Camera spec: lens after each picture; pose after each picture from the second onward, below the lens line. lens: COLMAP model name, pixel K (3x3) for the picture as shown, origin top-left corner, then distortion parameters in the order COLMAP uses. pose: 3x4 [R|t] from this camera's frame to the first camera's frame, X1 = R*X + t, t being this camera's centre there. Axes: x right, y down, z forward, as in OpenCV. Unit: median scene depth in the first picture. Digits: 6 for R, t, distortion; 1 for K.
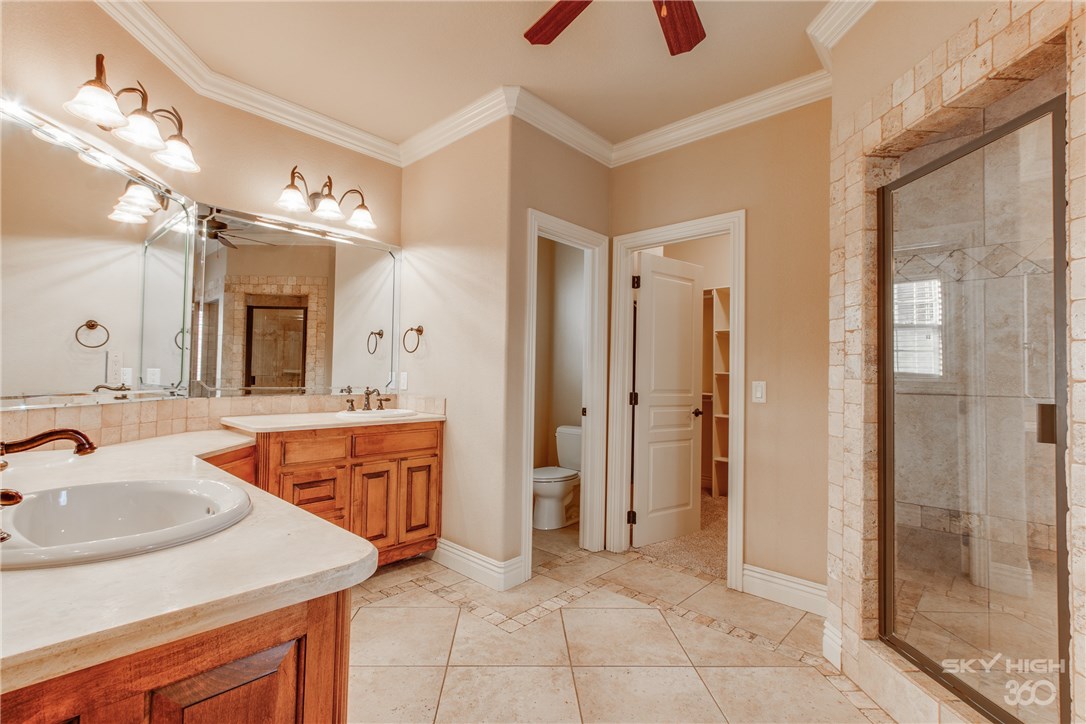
lens RADIAL K [[497.3, 0, 517.3], [0, 497.3, 366.1], [0, 0, 1]] dist [-0.001238, 0.002307]
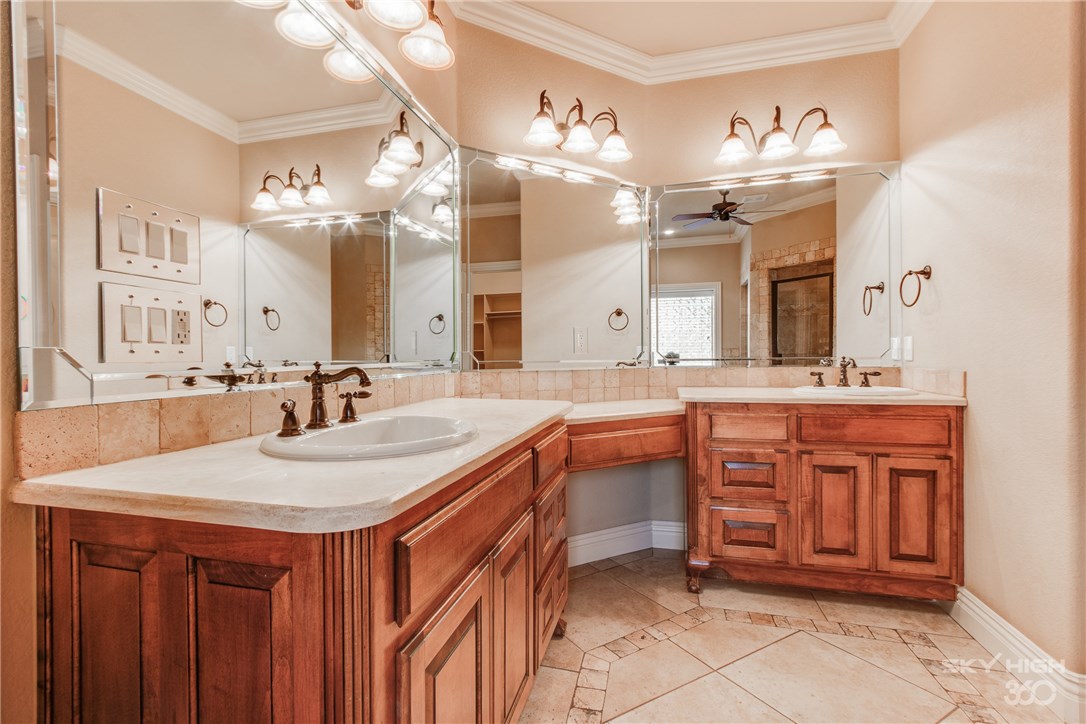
lens RADIAL K [[497.3, 0, 536.7], [0, 497.3, 362.1], [0, 0, 1]] dist [-0.001238, 0.002307]
pose [[0.487777, -0.012151, -0.872883, 0.152482], [0.031543, 0.999495, 0.003713, 0.034987], [0.872398, -0.029345, 0.487915, 0.221188]]
